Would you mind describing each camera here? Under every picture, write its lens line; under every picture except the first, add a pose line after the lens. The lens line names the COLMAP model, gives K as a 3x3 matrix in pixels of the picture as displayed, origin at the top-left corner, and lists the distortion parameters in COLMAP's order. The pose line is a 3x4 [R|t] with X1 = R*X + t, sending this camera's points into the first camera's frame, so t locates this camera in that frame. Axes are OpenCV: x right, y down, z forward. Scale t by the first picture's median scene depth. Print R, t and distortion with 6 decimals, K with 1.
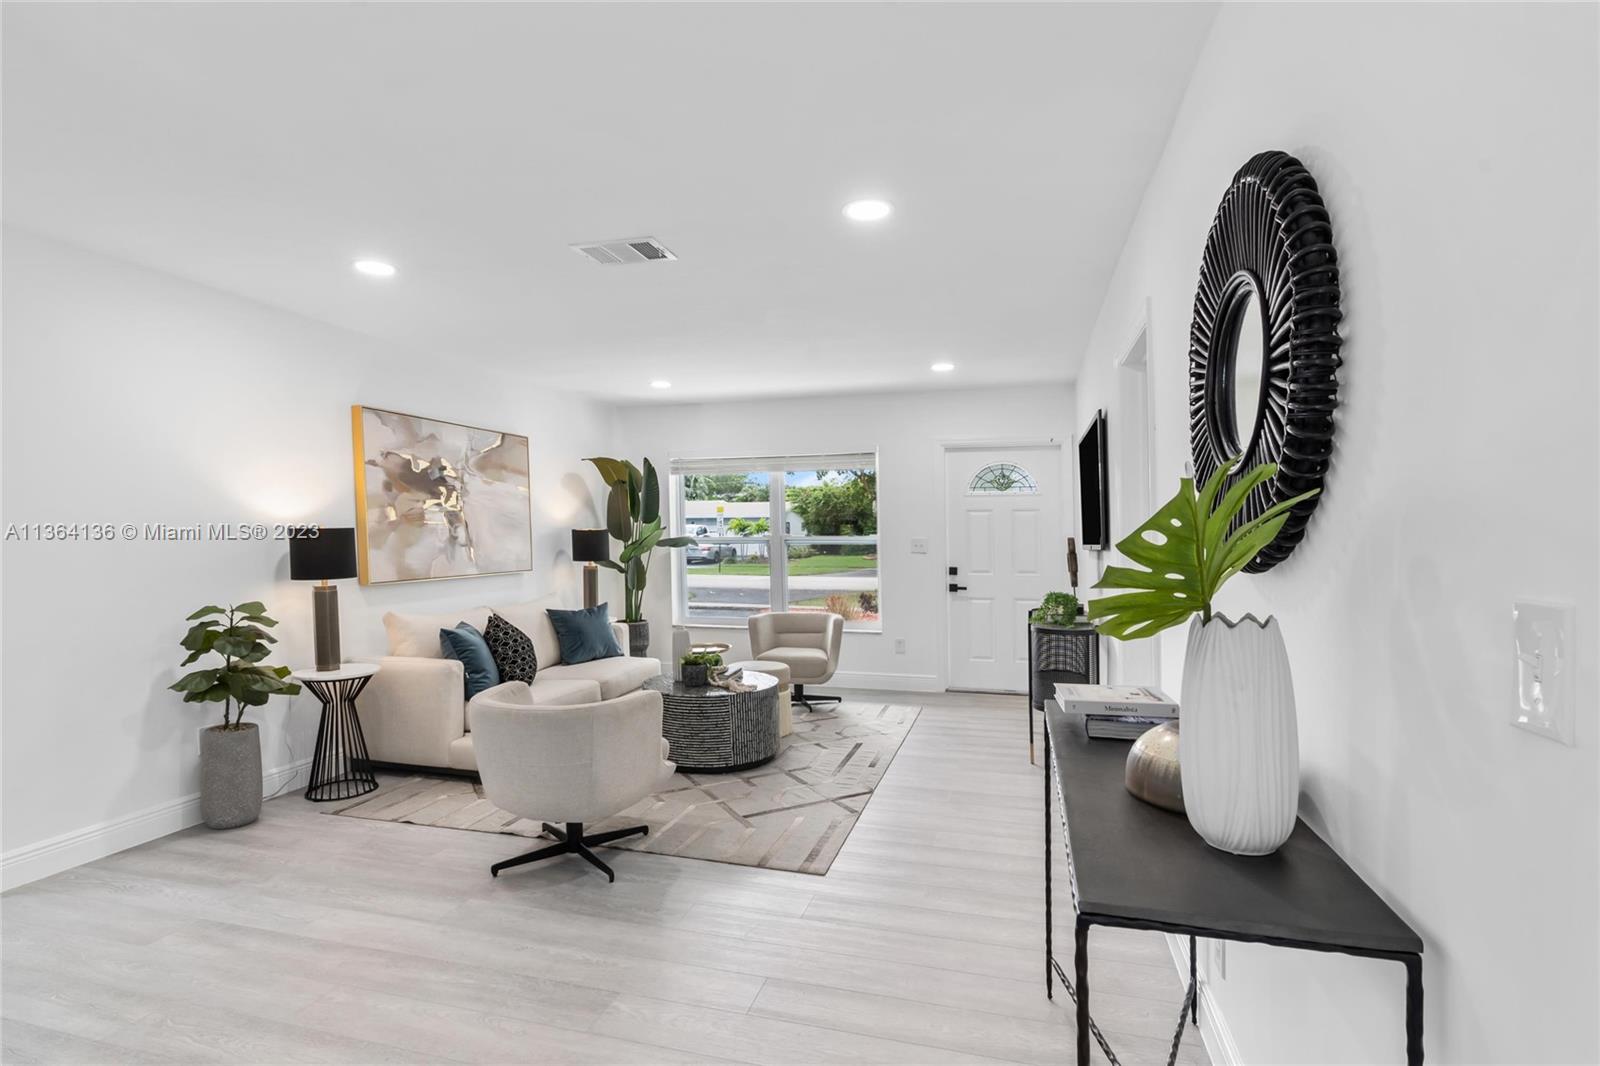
lens RADIAL K [[785.5, 0, 801.1], [0, 785.5, 539.2], [0, 0, 1]] dist [0.002150, 0.000148]
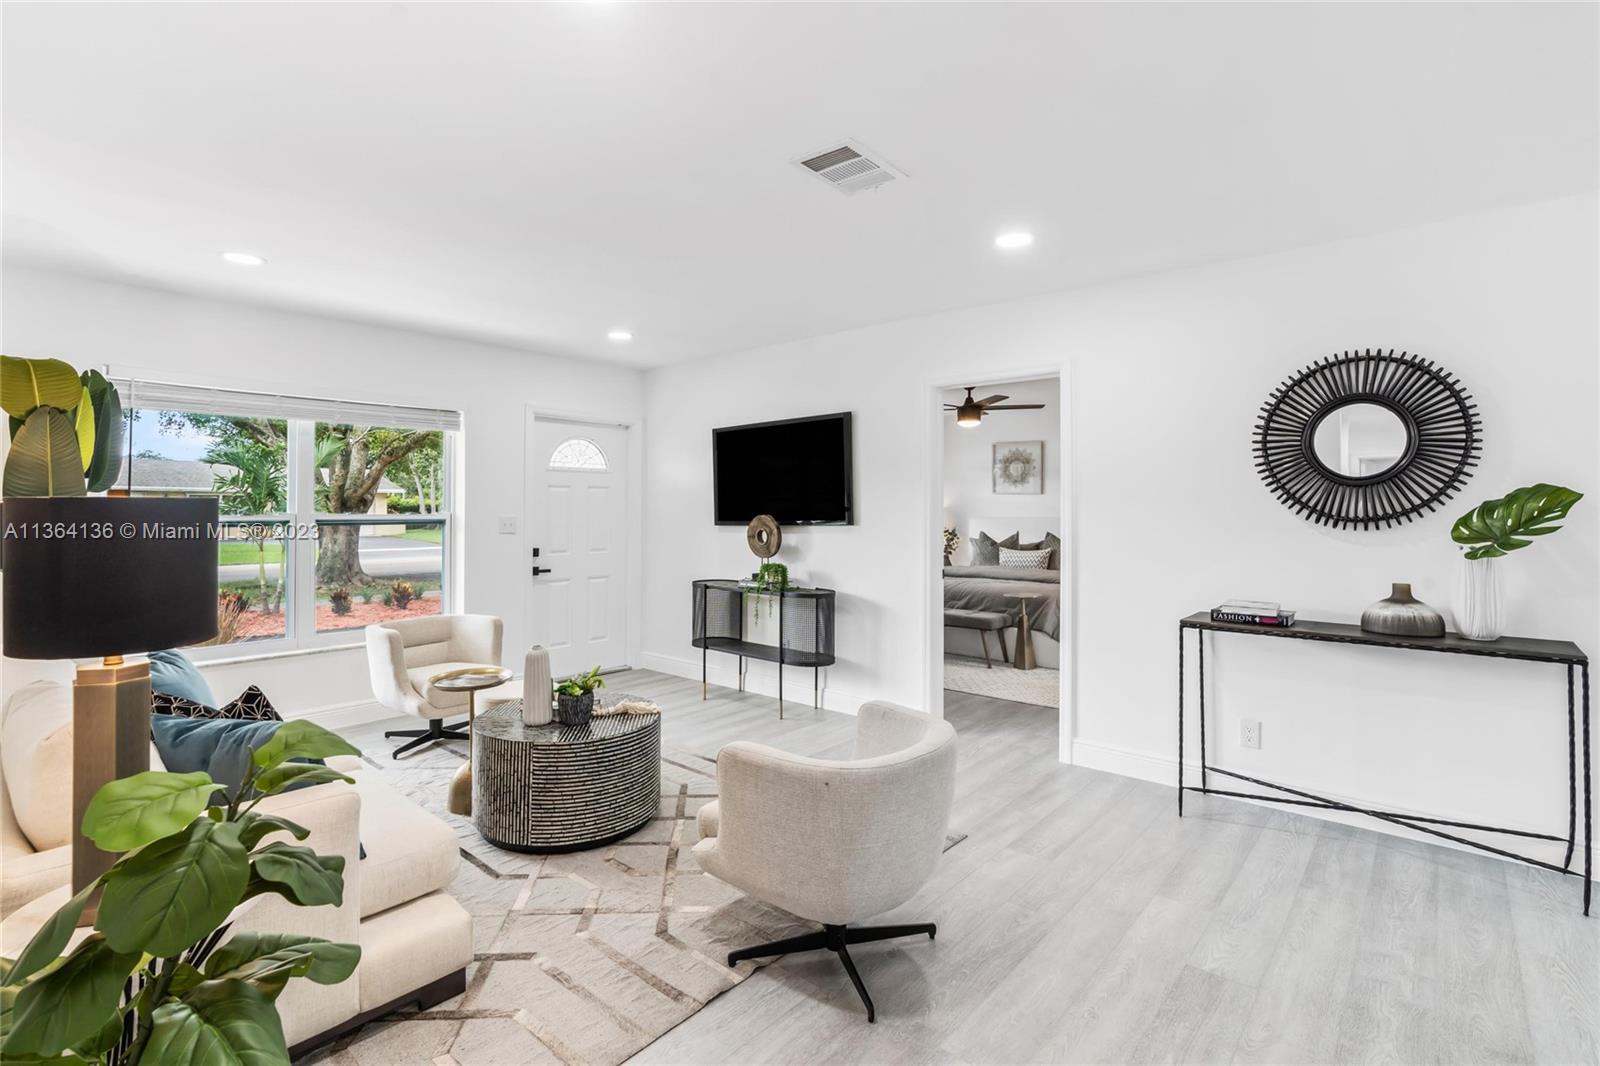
lens RADIAL K [[747.9, 0, 800.1], [0, 747.9, 516.5], [0, 0, 1]] dist [-0.005086, -0.000012]
pose [[0.423376, -0.001990, 0.905952, -0.707411], [-0.003098, 0.999989, 0.003645, -0.007637], [-0.905949, -0.004349, 0.423365, 0.556443]]
